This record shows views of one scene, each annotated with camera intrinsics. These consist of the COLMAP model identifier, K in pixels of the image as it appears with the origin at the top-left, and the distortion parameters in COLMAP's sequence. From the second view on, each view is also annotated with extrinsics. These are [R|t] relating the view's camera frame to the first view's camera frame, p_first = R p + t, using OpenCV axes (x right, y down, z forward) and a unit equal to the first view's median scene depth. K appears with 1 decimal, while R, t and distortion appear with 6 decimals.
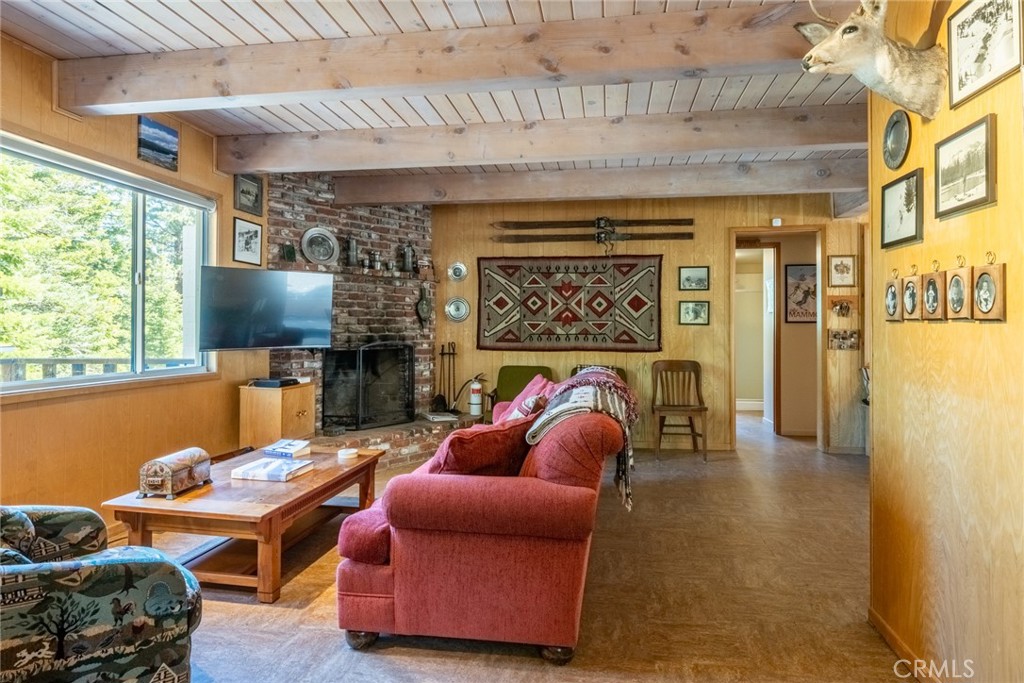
lens RADIAL K [[615.0, 0, 508.1], [0, 615.0, 321.1], [0, 0, 1]] dist [-0.001932, -0.000778]
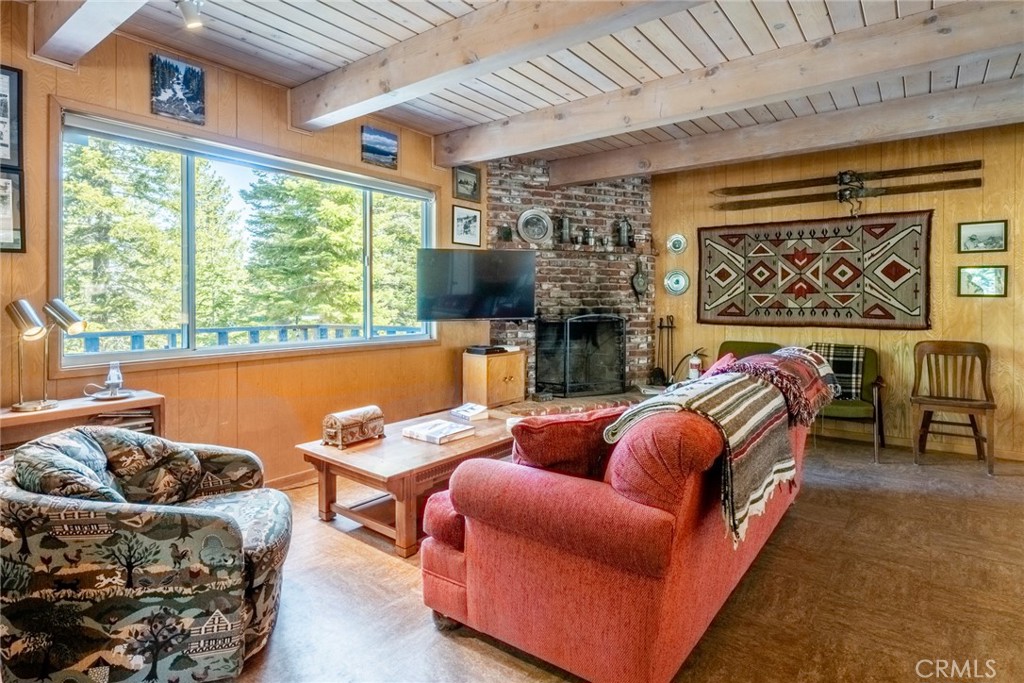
lens RADIAL K [[545.0, 0, 511.1], [0, 545.0, 305.3], [0, 0, 1]] dist [-0.002926, -0.000778]
pose [[0.883773, 0.001927, -0.467912, 0.114606], [0.006826, 0.999832, 0.017011, 0.001549], [0.467867, -0.018228, 0.883611, 0.131483]]
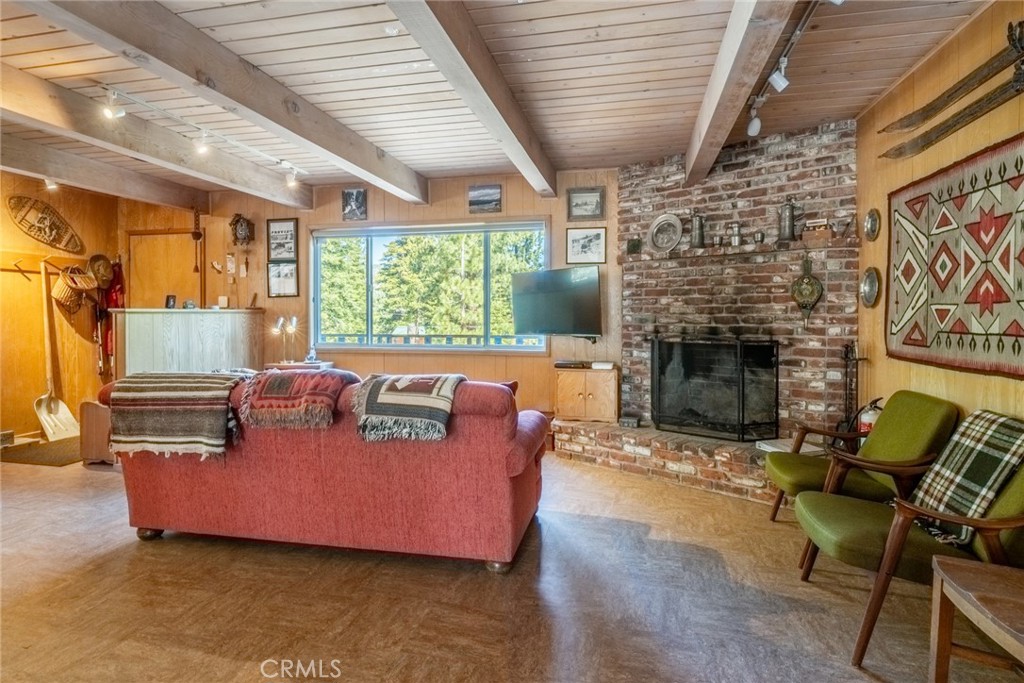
lens RADIAL K [[539.0, 0, 513.2], [0, 539.0, 322.4], [0, 0, 1]] dist [-0.002241, -0.000760]
pose [[-0.054864, 0.011327, -0.998430, 0.582580], [0.012440, 0.999866, 0.010660, 0.006683], [0.998416, -0.011835, -0.054997, 0.849593]]
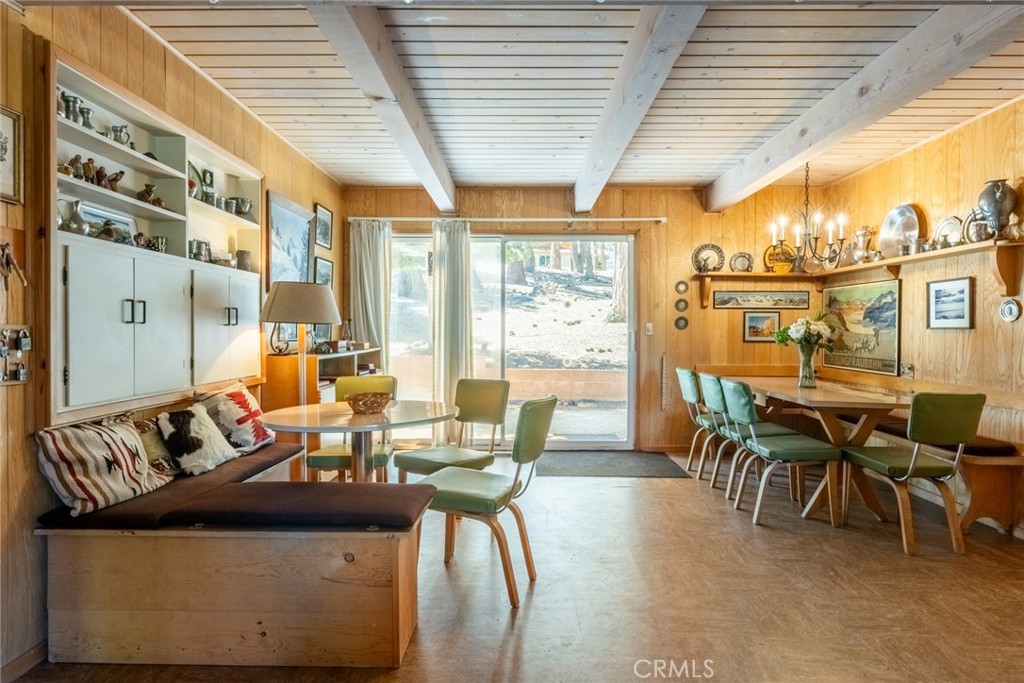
lens RADIAL K [[562.2, 0, 513.4], [0, 562.2, 337.2], [0, 0, 1]] dist [-0.002487, -0.000621]
pose [[-0.148398, -0.014366, 0.988823, 0.228823], [-0.015377, 0.999807, 0.012218, 0.013492], [-0.988808, -0.013392, -0.148590, 0.865247]]
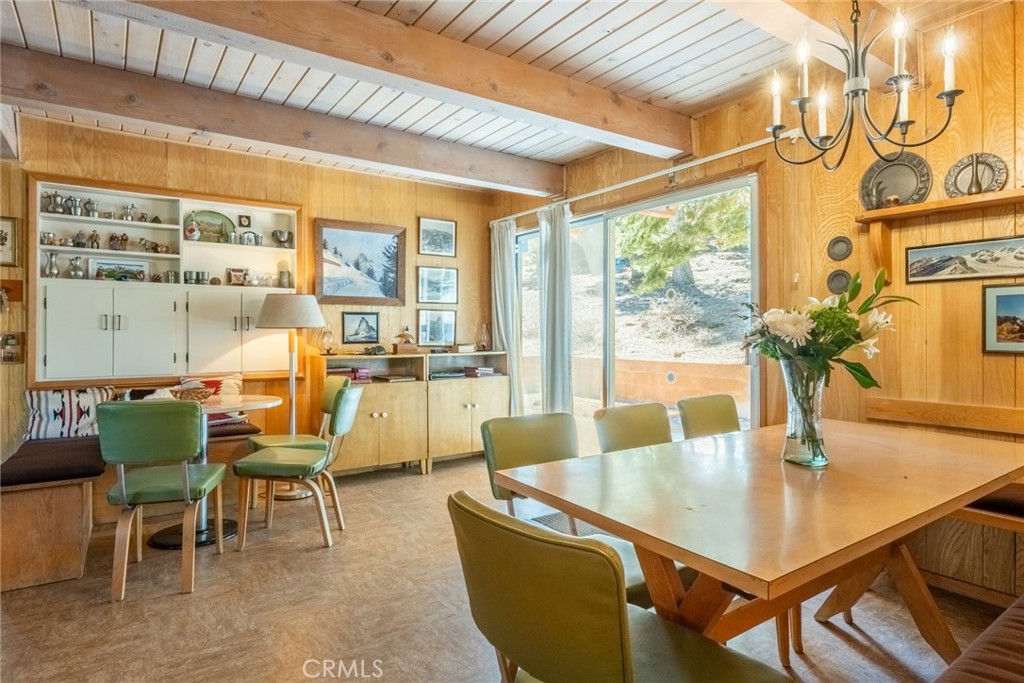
lens RADIAL K [[569.9, 0, 512.0], [0, 569.9, 341.5], [0, 0, 1]] dist [-0.001996, -0.001380]
pose [[0.717005, -0.011565, 0.696972, 0.587703], [-0.003835, 0.999782, 0.020534, 0.010174], [-0.697058, -0.017396, 0.716804, 0.224854]]
